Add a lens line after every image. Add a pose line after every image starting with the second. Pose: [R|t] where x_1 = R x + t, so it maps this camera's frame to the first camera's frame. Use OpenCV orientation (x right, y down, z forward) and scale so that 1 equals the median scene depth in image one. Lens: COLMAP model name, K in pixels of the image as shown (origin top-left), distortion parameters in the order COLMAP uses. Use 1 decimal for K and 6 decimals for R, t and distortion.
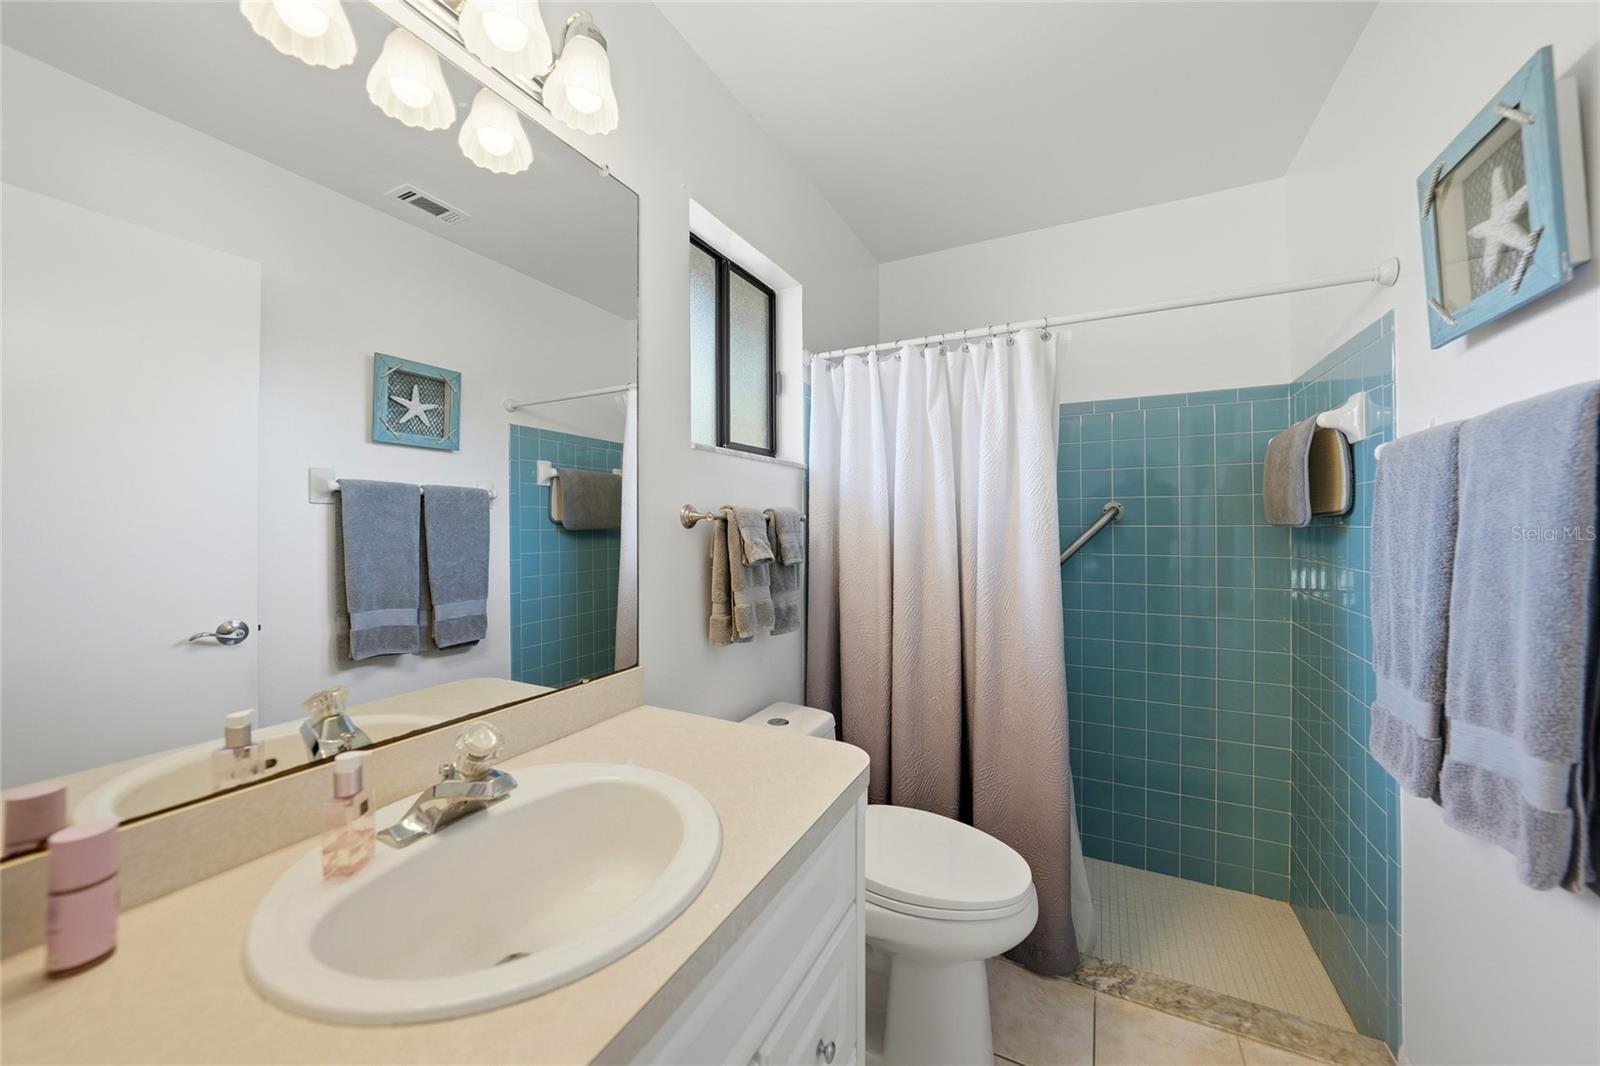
lens RADIAL K [[562.5, 0, 802.7], [0, 562.5, 529.4], [0, 0, 1]] dist [-0.023603, 0.005485]
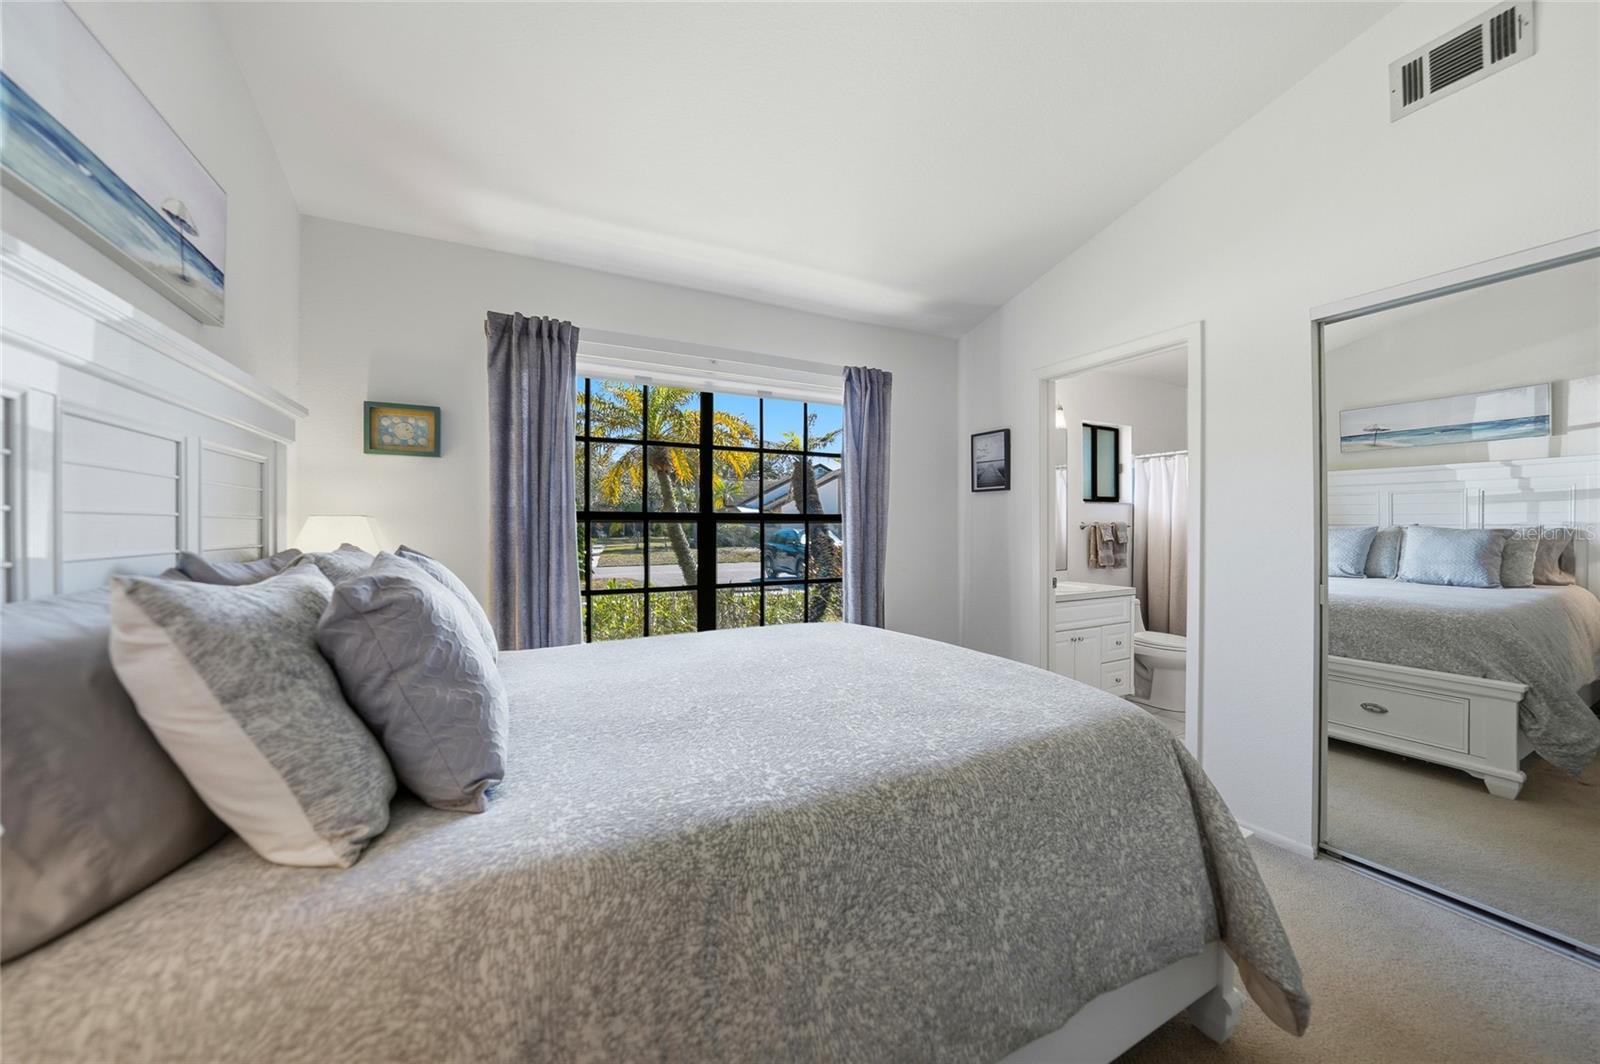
lens RADIAL K [[562.5, 0, 803.1], [0, 562.5, 530.3], [0, 0, 1]] dist [-0.023603, 0.005485]
pose [[0.816174, 0.005745, -0.577777, 0.278914], [0.003610, 0.999880, 0.015042, -0.043885], [0.577795, -0.014363, 0.816056, -2.079786]]
